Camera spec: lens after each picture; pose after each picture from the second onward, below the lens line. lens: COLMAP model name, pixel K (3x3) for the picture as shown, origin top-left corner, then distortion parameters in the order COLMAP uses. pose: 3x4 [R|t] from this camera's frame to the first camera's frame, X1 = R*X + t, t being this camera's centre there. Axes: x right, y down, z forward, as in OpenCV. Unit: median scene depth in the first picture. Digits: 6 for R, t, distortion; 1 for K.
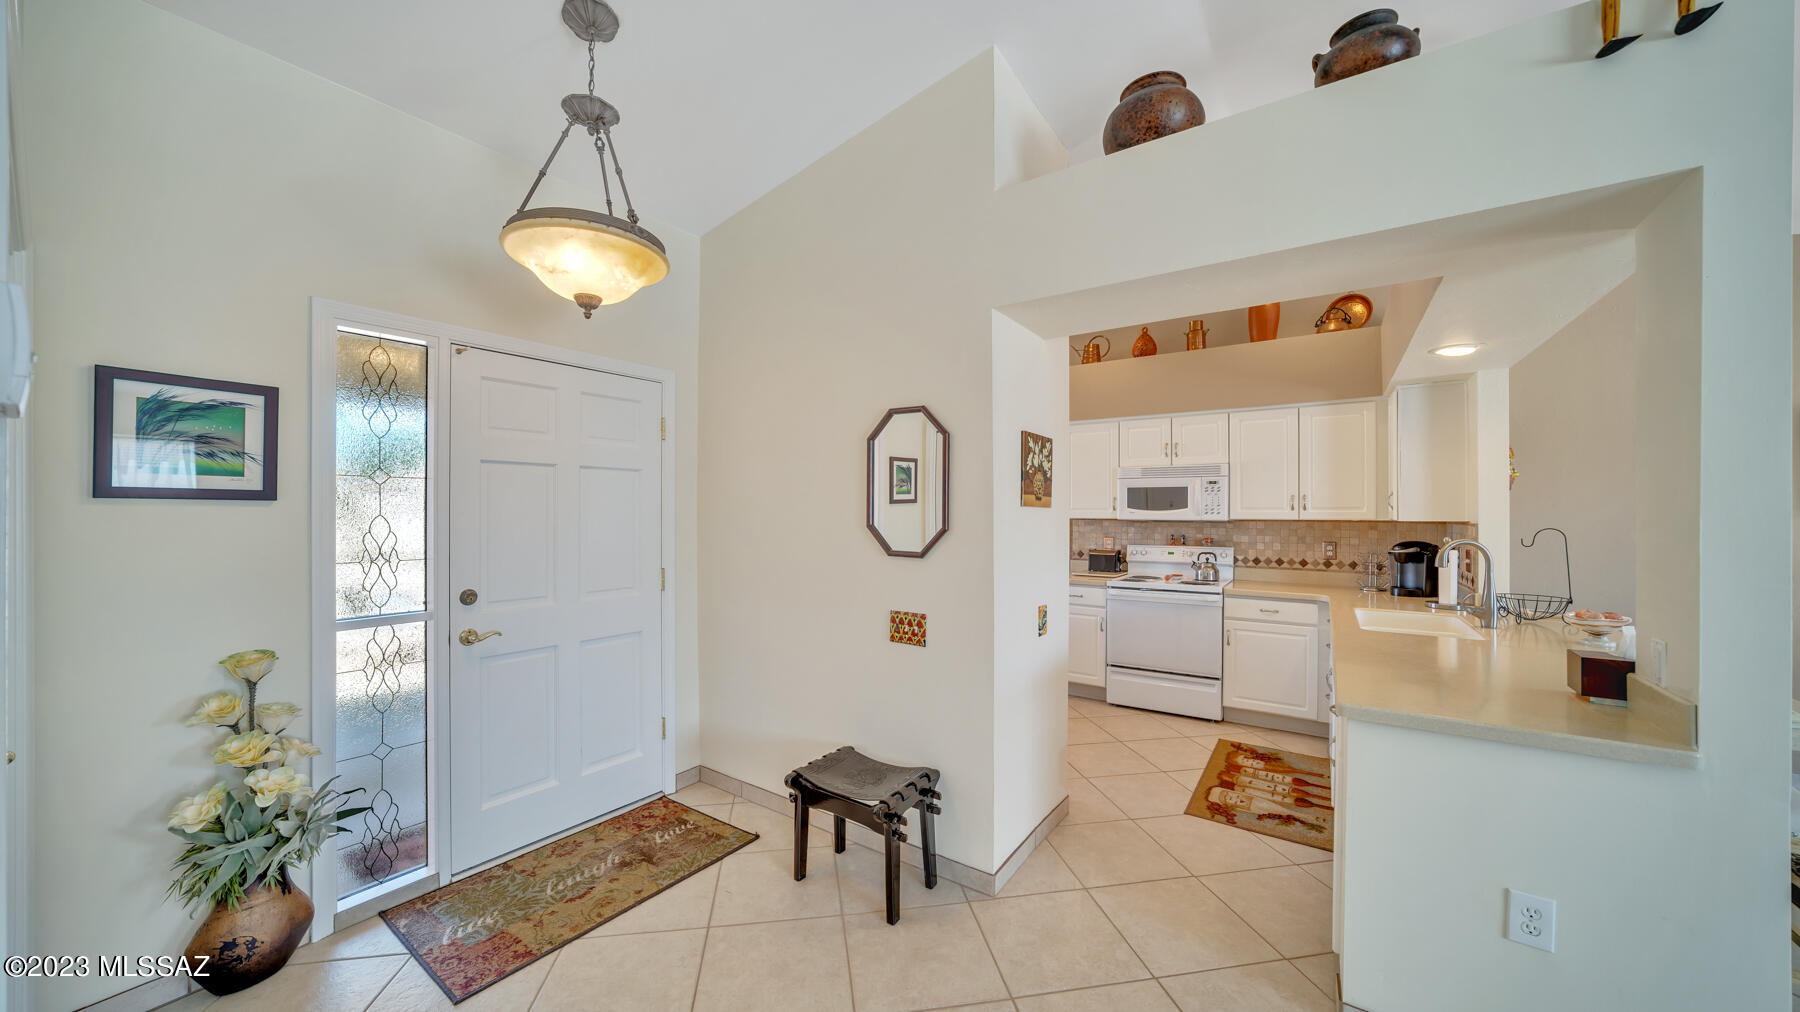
lens RADIAL K [[612.1, 0, 903.1], [0, 612.1, 510.0], [0, 0, 1]] dist [-0.031046, 0.007585]
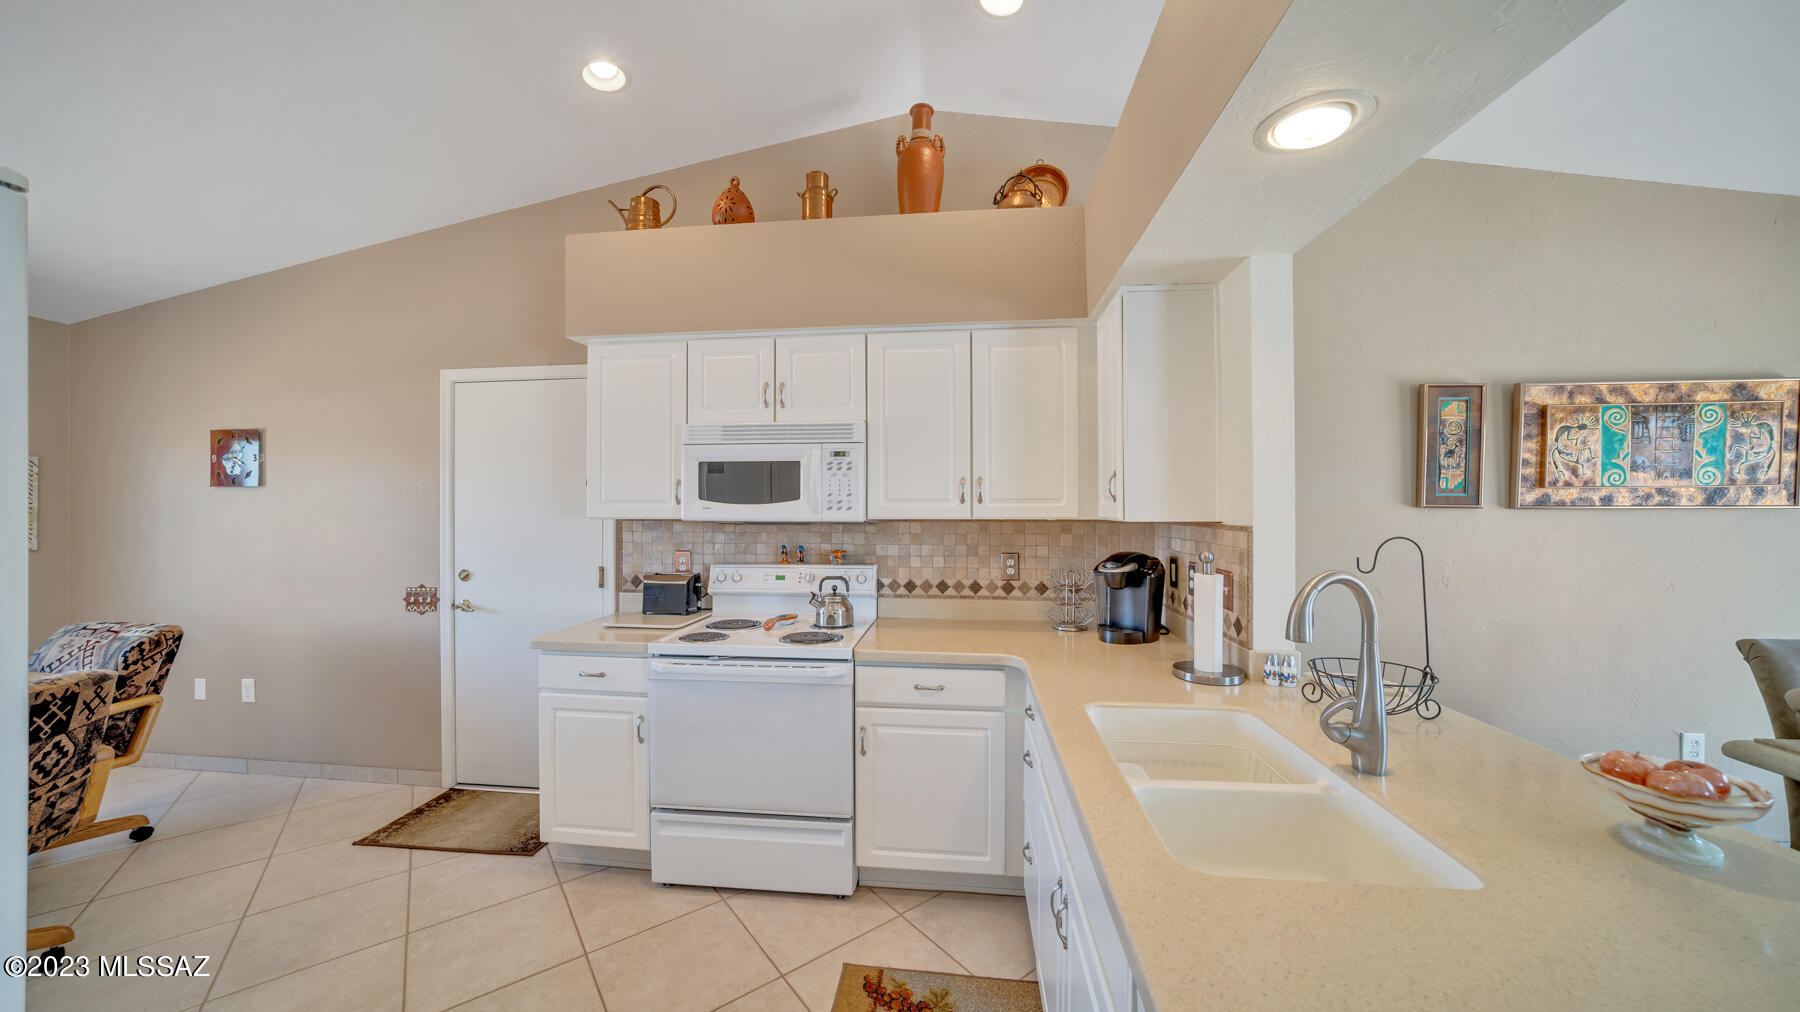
lens RADIAL K [[609.1, 0, 900.0], [0, 609.1, 506.0], [0, 0, 1]] dist [-0.024277, 0.000009]
pose [[0.878155, -0.002088, 0.478372, 0.289694], [0.001178, 0.999997, 0.002201, 0.001487], [-0.478375, -0.001369, 0.878154, 0.480267]]
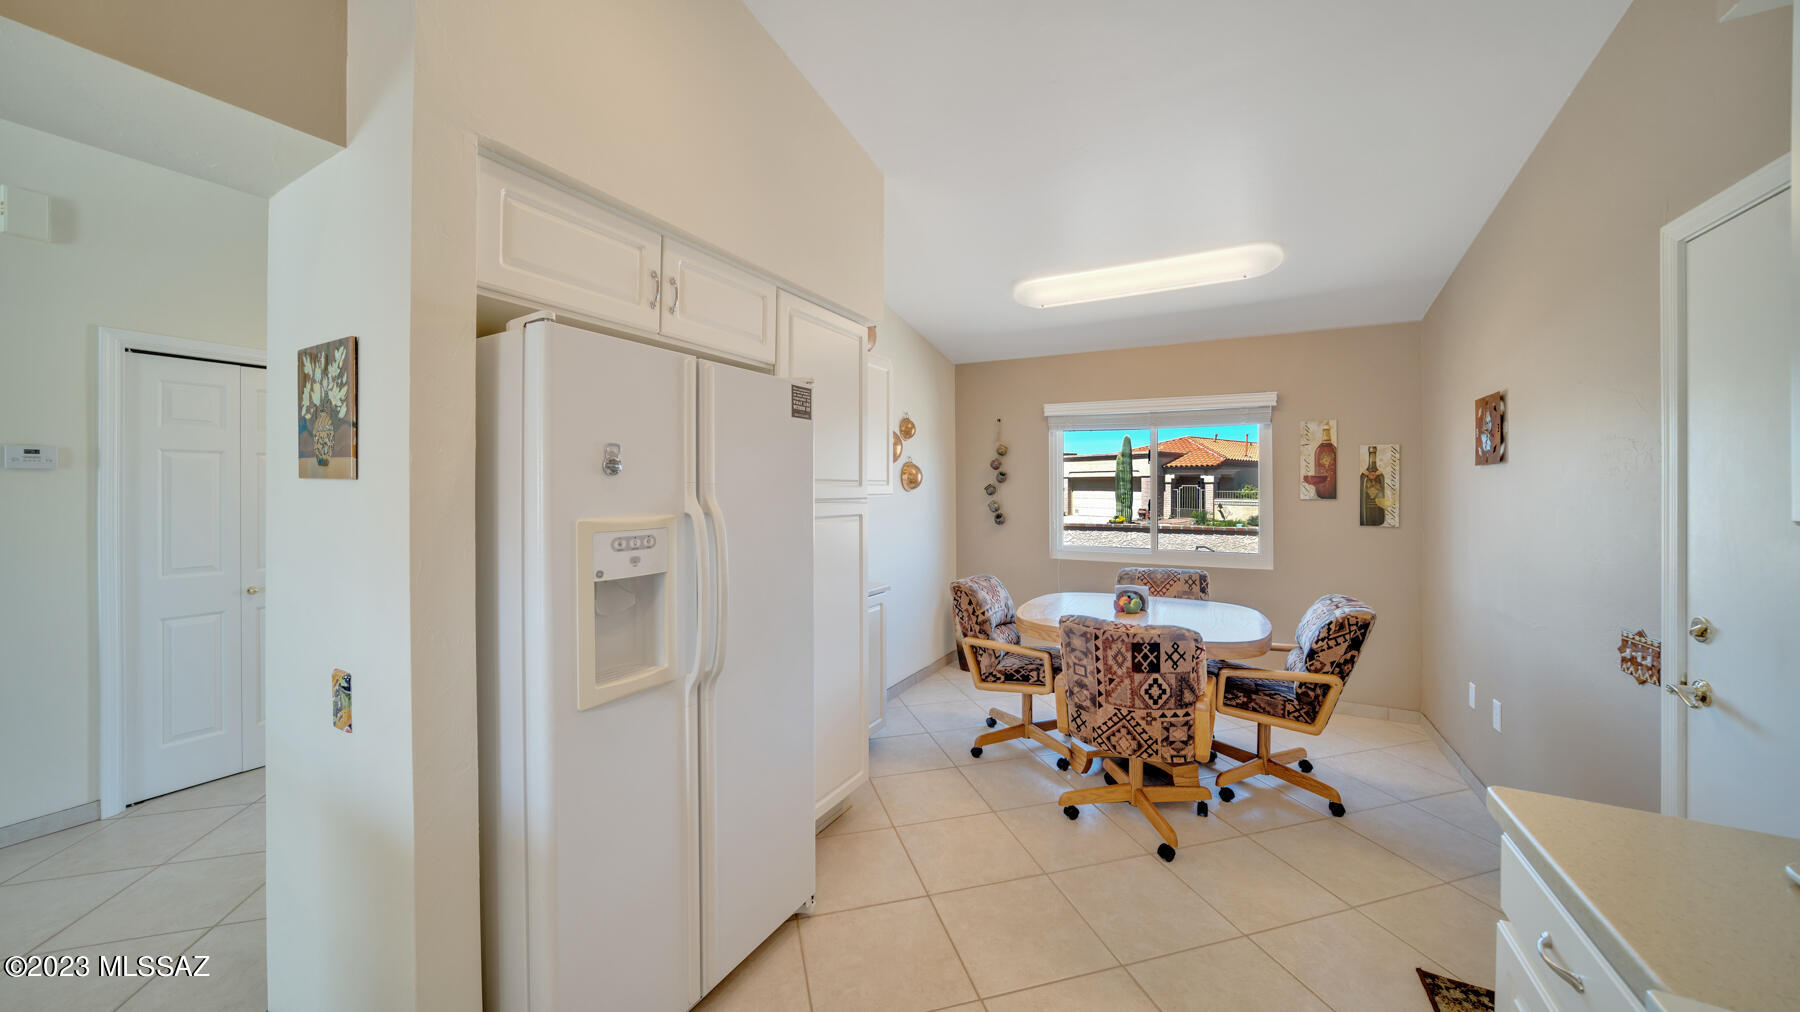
lens RADIAL K [[612.1, 0, 903.1], [0, 612.1, 510.0], [0, 0, 1]] dist [-0.031046, 0.007585]
pose [[0.113427, 0.035366, -0.992917, 0.456236], [-0.002726, 0.999374, 0.035284, 0.004953], [0.993543, -0.001295, 0.113452, 0.855873]]
